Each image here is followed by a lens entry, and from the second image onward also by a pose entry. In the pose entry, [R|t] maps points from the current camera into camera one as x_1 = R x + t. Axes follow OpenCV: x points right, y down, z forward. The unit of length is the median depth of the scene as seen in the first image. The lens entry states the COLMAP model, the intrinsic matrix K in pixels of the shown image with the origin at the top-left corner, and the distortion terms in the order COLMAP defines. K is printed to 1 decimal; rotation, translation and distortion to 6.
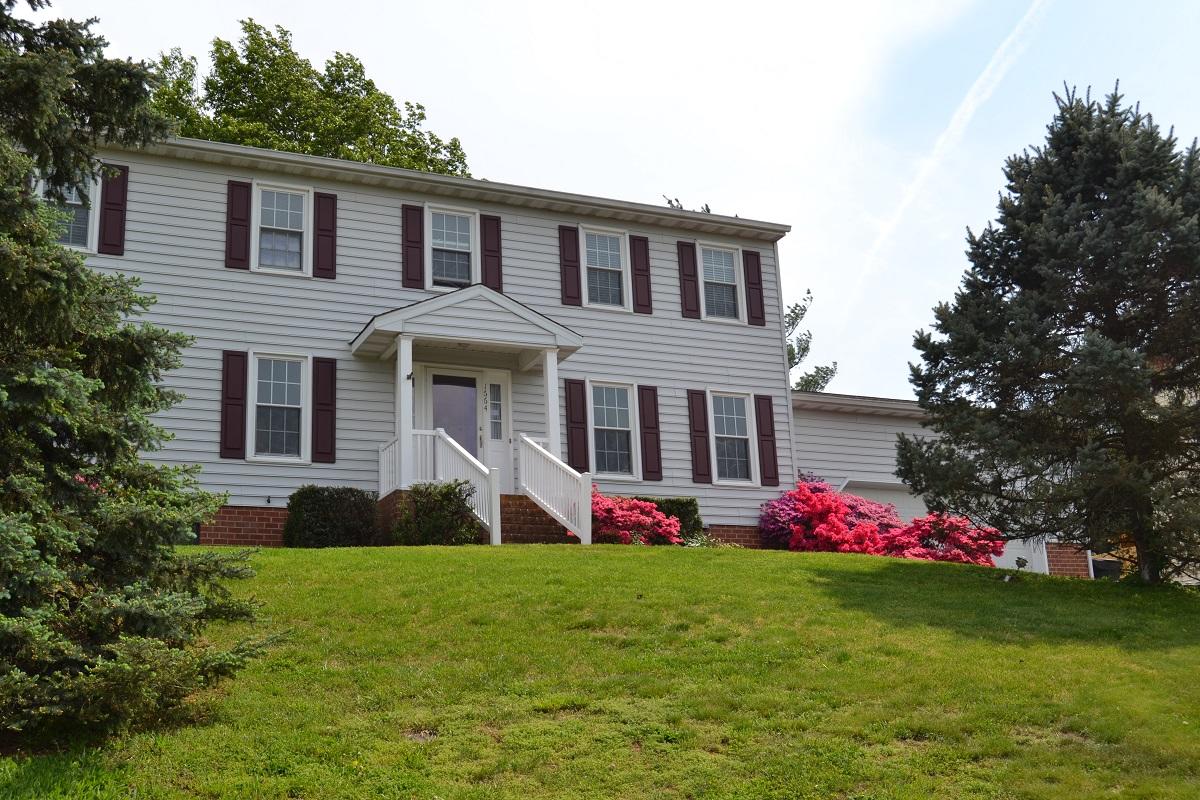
lens RADIAL K [[1129.2, 0, 593.3], [0, 1129.2, 461.8], [0, 0, 1]] dist [0.013286, 0.000000]
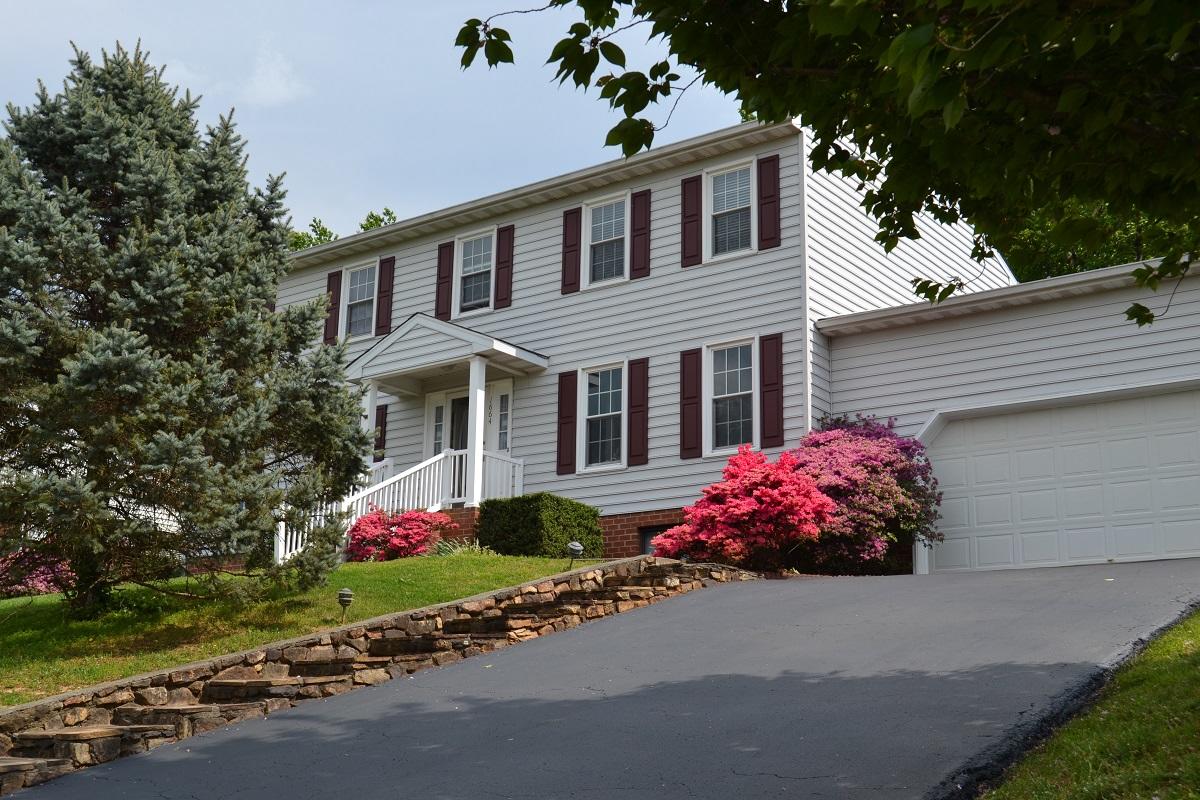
lens RADIAL K [[1414.0, 0, 600.0], [0, 1414.0, 398.9], [0, 0, 1]] dist [-0.007738, 0.000000]
pose [[0.521672, -0.159527, -0.838099, 0.940132], [0.162396, 0.982969, -0.086020, 0.053956], [0.837548, -0.091230, 0.538694, 0.354488]]
